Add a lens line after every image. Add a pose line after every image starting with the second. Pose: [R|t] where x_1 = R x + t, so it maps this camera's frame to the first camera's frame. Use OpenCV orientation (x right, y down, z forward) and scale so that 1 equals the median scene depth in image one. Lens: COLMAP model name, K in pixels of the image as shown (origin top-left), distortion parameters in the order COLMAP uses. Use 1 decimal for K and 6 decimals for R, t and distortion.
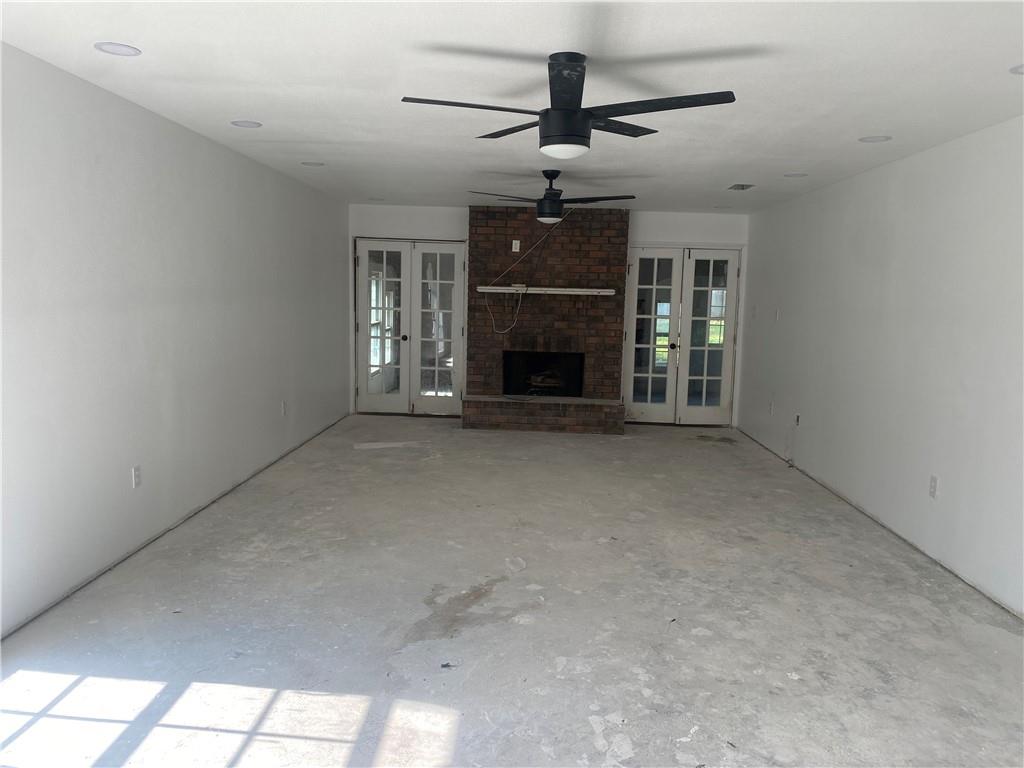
lens RADIAL K [[779.2, 0, 511.8], [0, 779.2, 380.0], [0, 0, 1]] dist [0.061521, -0.067761]
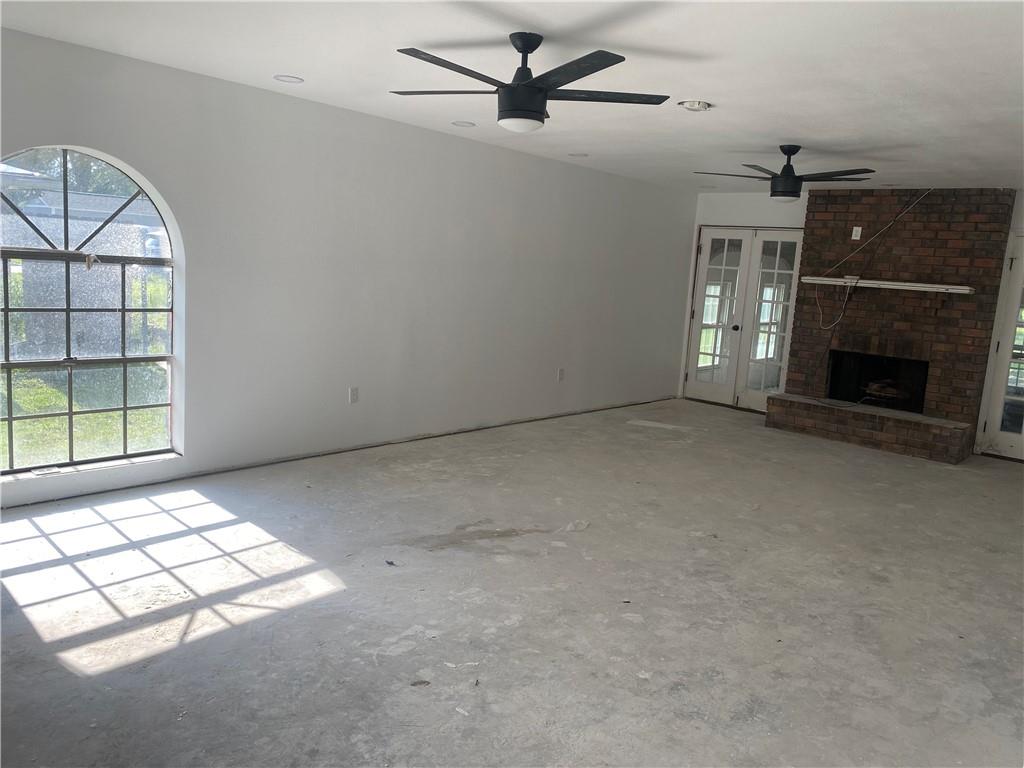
lens RADIAL K [[779.2, 0, 511.8], [0, 779.2, 380.0], [0, 0, 1]] dist [0.061521, -0.067761]
pose [[0.775734, 0.121970, -0.619160, 0.445148], [-0.123591, 0.991507, 0.040474, 0.009925], [0.618839, 0.045125, 0.784221, 0.099206]]
